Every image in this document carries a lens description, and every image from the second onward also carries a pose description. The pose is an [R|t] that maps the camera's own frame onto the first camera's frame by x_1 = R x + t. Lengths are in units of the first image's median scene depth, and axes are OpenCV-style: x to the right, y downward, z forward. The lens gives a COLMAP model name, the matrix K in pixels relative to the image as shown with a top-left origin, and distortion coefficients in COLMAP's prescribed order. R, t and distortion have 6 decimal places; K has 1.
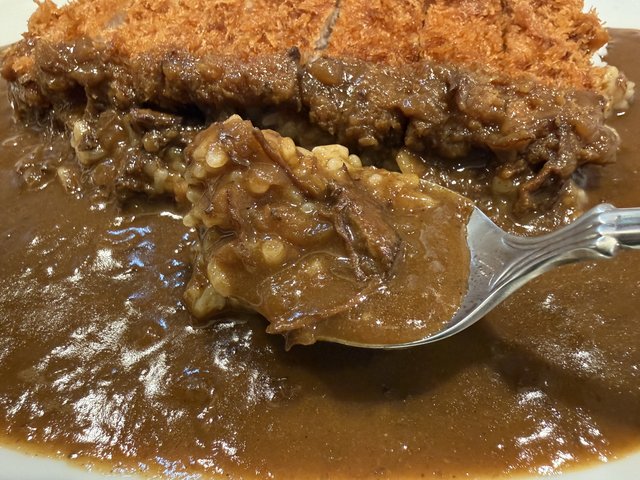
lens RADIAL K [[497.4, 0, 354.2], [0, 497.4, 239.6], [0, 0, 1]] dist [-0.043143, 0.002655]
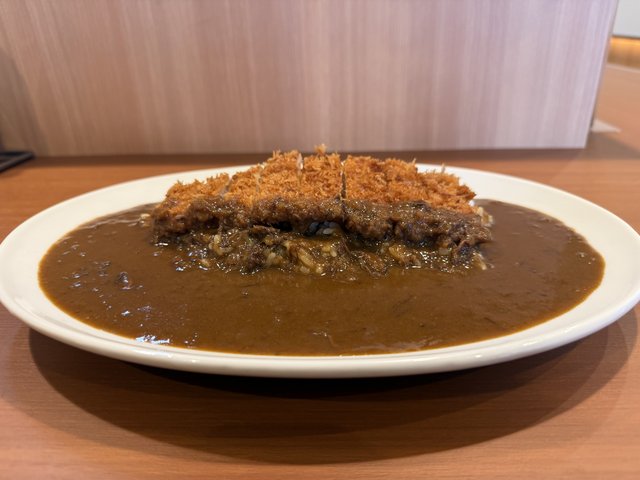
lens RADIAL K [[443.9, 0, 320.0], [0, 443.9, 240.0], [0, 0, 1]] dist [0.052469, -0.066661]
pose [[0.989204, -0.020319, 0.145132, -0.436821], [0.077053, 0.914516, -0.397145, 0.495358], [-0.124656, 0.404040, 0.906208, -0.593578]]
